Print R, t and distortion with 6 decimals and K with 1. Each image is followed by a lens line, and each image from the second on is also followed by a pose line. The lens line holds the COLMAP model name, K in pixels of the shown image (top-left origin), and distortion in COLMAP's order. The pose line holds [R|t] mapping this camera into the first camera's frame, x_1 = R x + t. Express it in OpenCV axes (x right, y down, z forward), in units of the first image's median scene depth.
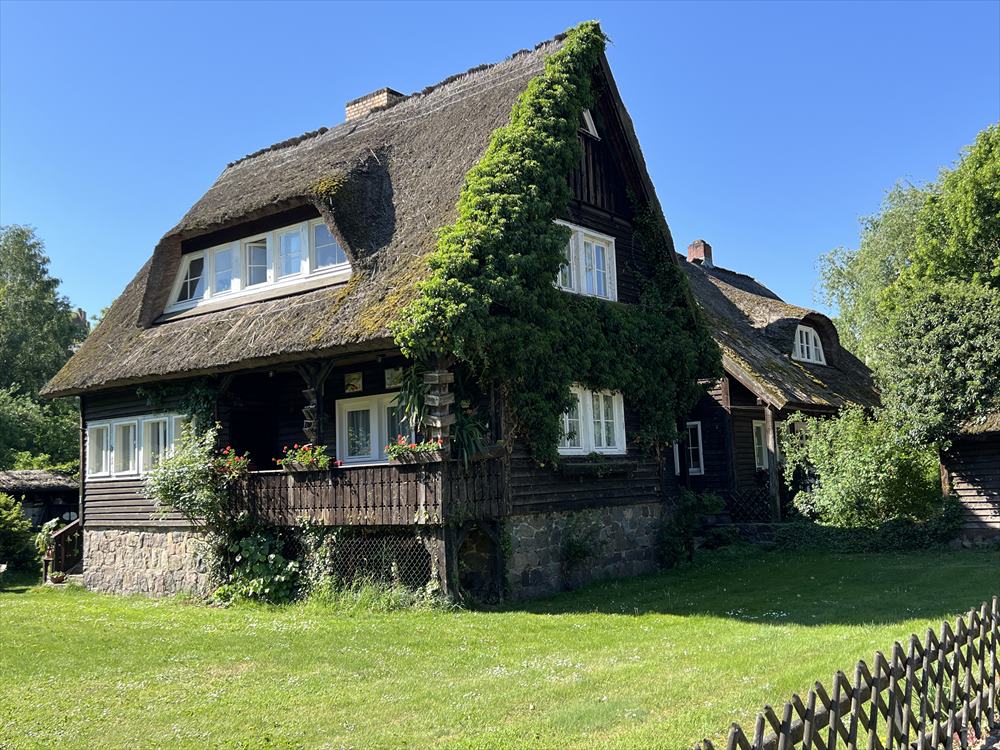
lens RADIAL K [[959.5, 0, 501.4], [0, 959.5, 373.5], [0, 0, 1]] dist [0.026286, 0.000000]
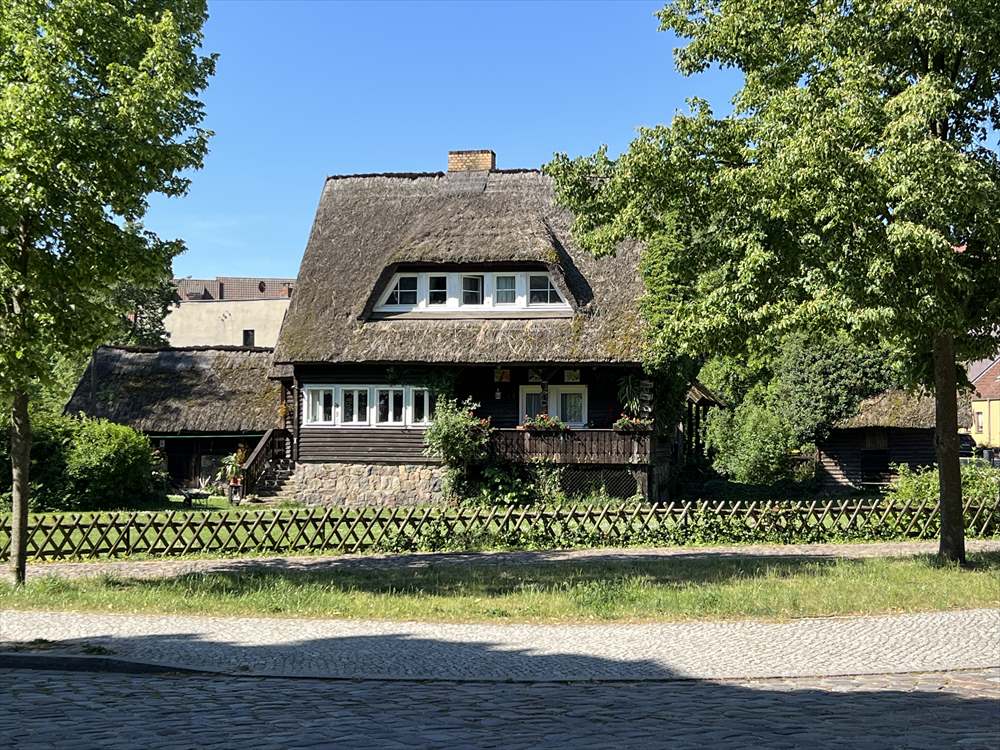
lens RADIAL K [[1509.1, 0, 499.2], [0, 1509.1, 375.0], [0, 0, 1]] dist [0.207631, 0.000000]
pose [[0.898275, 0.069019, 0.433980, -1.221004], [-0.092363, 0.995182, 0.032906, -0.063902], [-0.429618, -0.069643, 0.900321, -1.143091]]
